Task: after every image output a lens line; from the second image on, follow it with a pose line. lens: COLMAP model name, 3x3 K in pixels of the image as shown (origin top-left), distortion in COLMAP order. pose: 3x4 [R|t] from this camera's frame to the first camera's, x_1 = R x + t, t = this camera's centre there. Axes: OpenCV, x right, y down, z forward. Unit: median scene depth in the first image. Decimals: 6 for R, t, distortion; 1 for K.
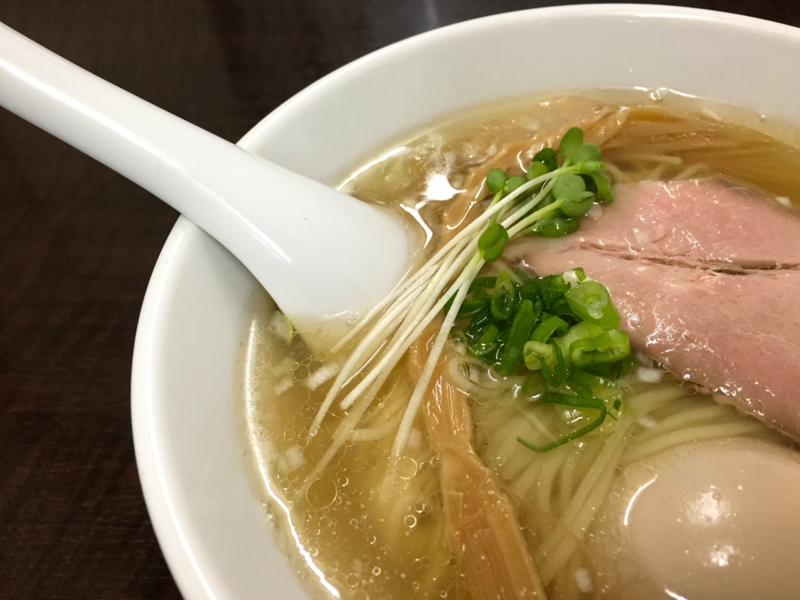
lens RADIAL K [[686.0, 0, 400.0], [0, 686.0, 300.0], [0, 0, 1]] dist [0.031391, -0.004206]
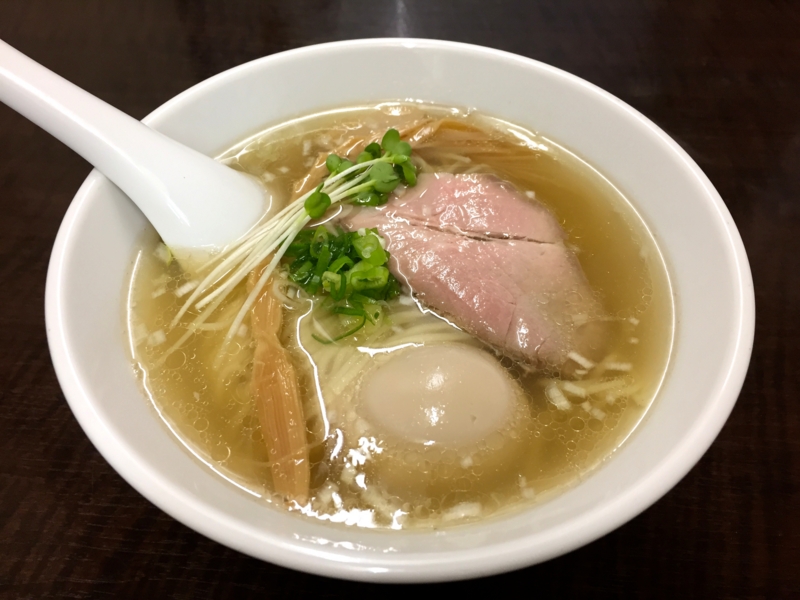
lens RADIAL K [[686.0, 0, 400.0], [0, 686.0, 300.0], [0, 0, 1]] dist [0.031391, -0.004206]
pose [[0.995708, 0.070143, 0.060380, 0.242487], [-0.071303, 0.997305, 0.017282, 0.078257], [-0.059005, -0.021514, 0.998026, -0.458499]]
